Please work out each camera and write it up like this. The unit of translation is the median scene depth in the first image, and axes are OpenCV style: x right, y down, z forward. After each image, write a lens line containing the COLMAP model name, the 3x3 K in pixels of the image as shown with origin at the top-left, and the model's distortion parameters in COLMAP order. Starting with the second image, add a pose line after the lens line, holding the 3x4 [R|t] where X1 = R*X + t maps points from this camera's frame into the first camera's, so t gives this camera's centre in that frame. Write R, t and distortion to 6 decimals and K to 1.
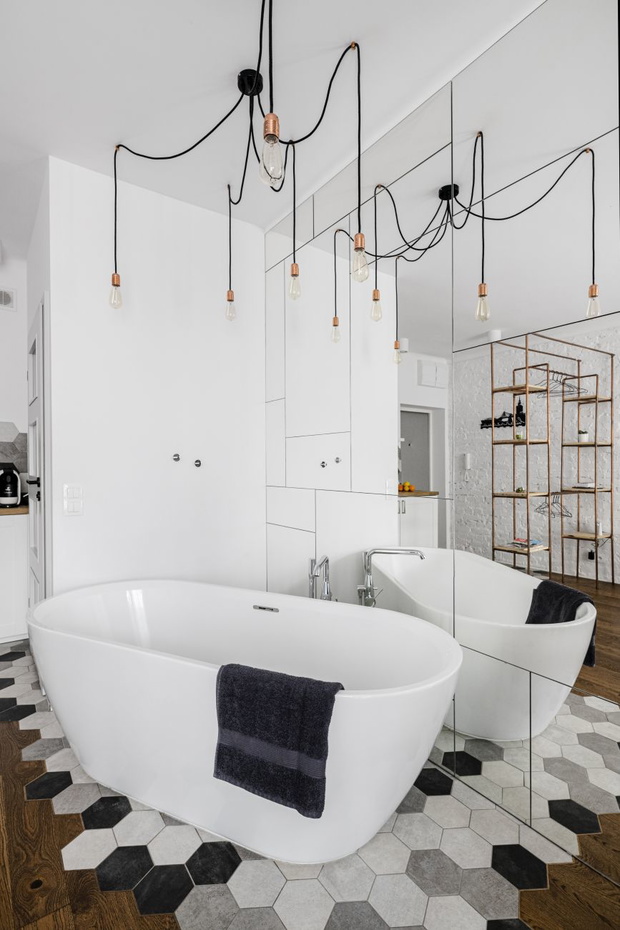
lens RADIAL K [[450.6, 0, 286.7], [0, 450.6, 469.5], [0, 0, 1]] dist [0.000620, -0.001876]
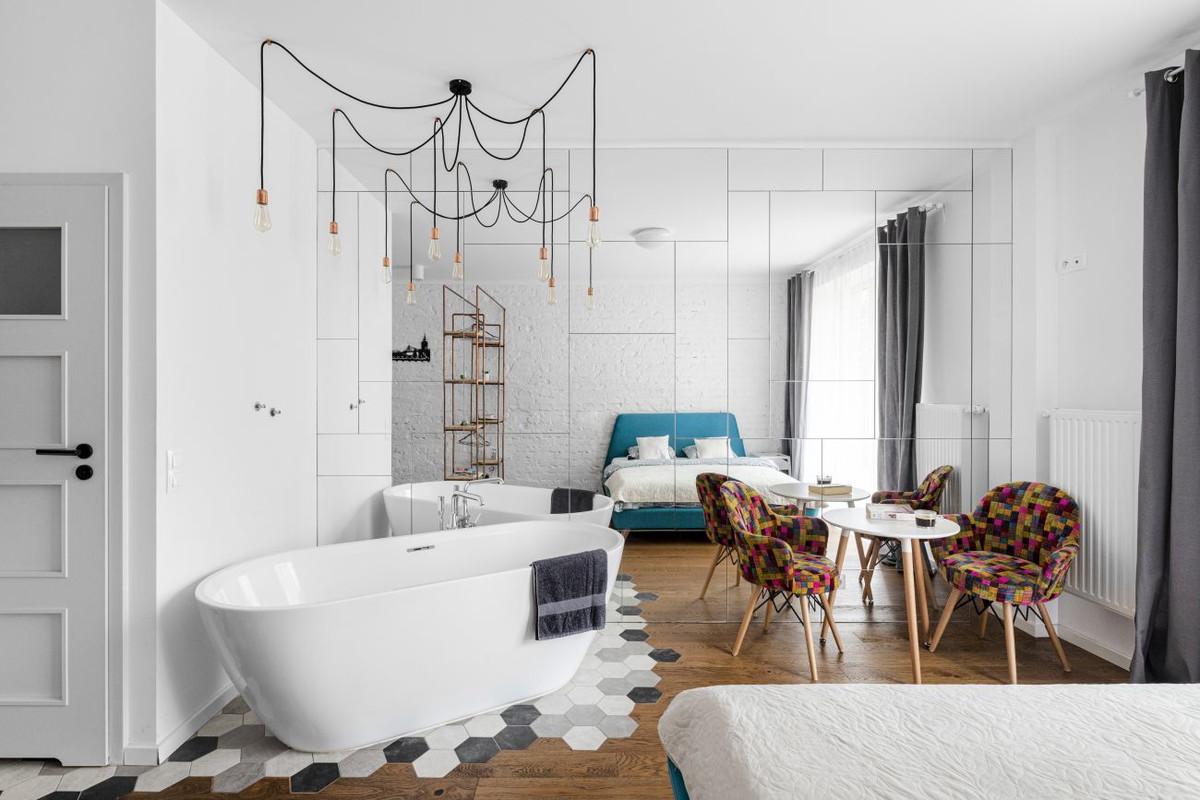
lens RADIAL K [[581.4, 0, 578.4], [0, 581.4, 399.9], [0, 0, 1]] dist [0.000620, -0.001876]
pose [[0.562060, -0.012677, 0.826999, -1.048574], [0.006116, 0.999919, 0.011171, -0.059638], [-0.827074, -0.001221, 0.562092, -0.081597]]
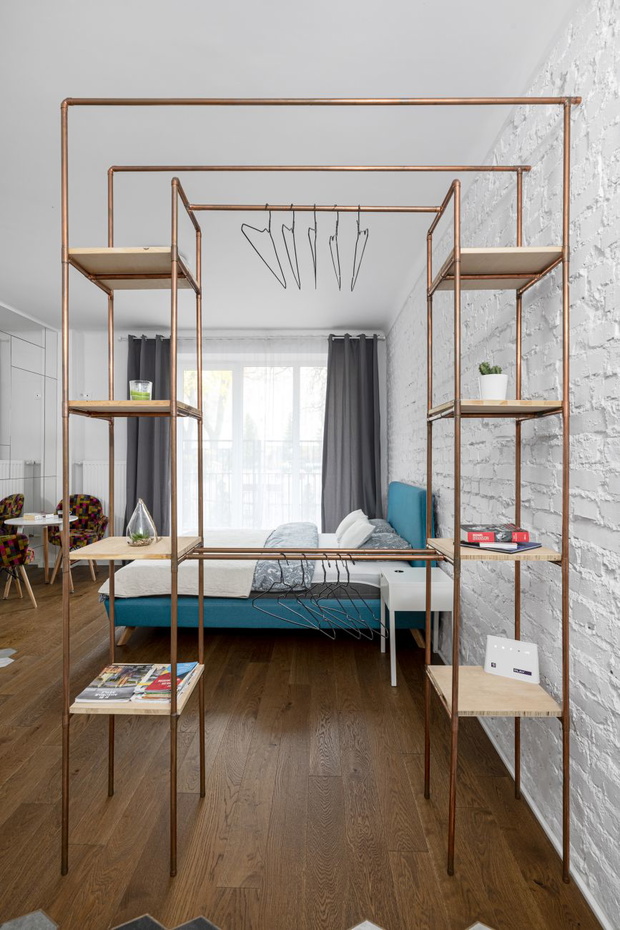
lens RADIAL K [[469.2, 0, 307.2], [0, 469.2, 453.8], [0, 0, 1]] dist [-0.000920, -0.000224]
pose [[-0.804423, 0.000830, 0.594057, -1.778401], [-0.001939, 0.999990, -0.004022, -0.044094], [-0.594054, -0.004387, -0.804413, 1.163505]]
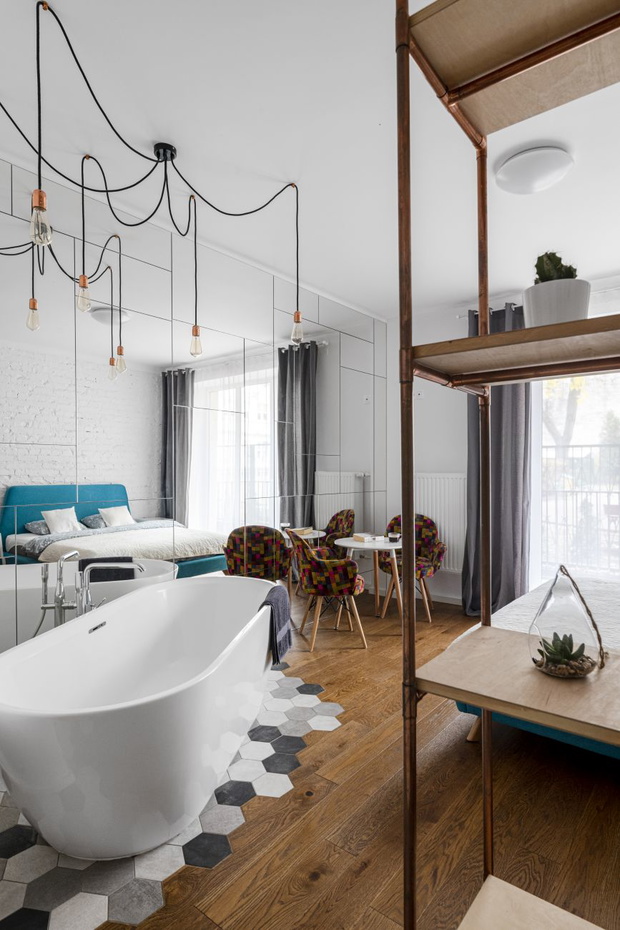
lens RADIAL K [[525.2, 0, 307.8], [0, 525.2, 463.7], [0, 0, 1]] dist [0.004478, -0.000795]
pose [[-0.290724, 0.006610, 0.956784, -1.394134], [0.002551, 0.999978, -0.006133, -0.044056], [-0.956803, 0.000658, -0.290735, 0.981019]]
